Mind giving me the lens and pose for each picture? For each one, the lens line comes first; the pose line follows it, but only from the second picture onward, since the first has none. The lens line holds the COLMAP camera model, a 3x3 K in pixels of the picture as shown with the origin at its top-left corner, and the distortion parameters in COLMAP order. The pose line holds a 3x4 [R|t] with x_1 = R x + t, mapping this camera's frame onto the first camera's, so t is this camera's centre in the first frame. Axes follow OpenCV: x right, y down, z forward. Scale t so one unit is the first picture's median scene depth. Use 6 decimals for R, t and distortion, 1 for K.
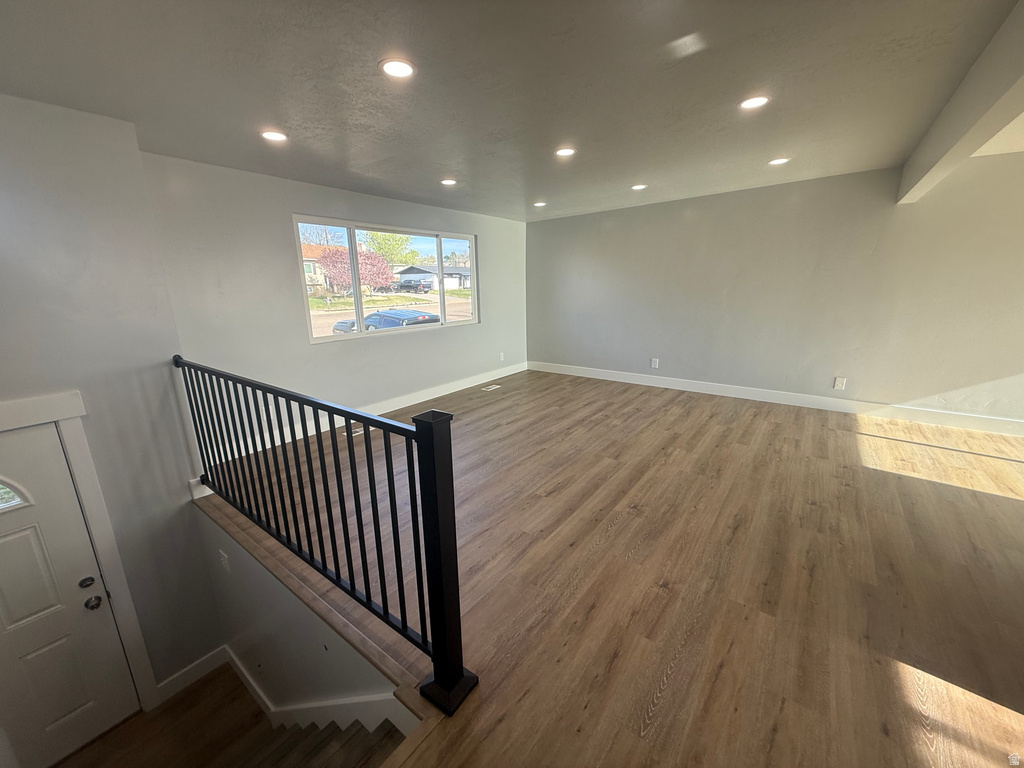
lens RADIAL K [[407.6, 0, 514.2], [0, 407.6, 383.6], [0, 0, 1]] dist [-0.001858, 0.000924]
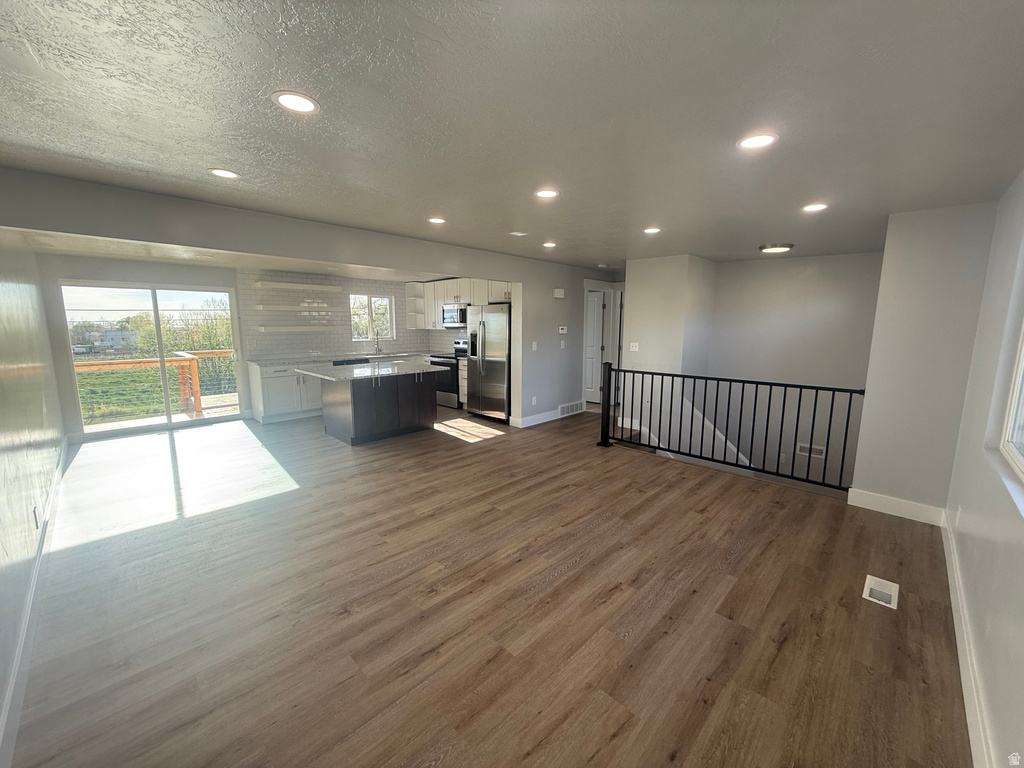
lens RADIAL K [[407.6, 0, 515.9], [0, 407.6, 381.6], [0, 0, 1]] dist [-0.001858, 0.000924]
pose [[-0.991926, -0.002582, 0.126788, 0.070193], [0.045070, 0.927343, 0.371489, -0.489159], [-0.118535, 0.374204, -0.919740, 1.850771]]
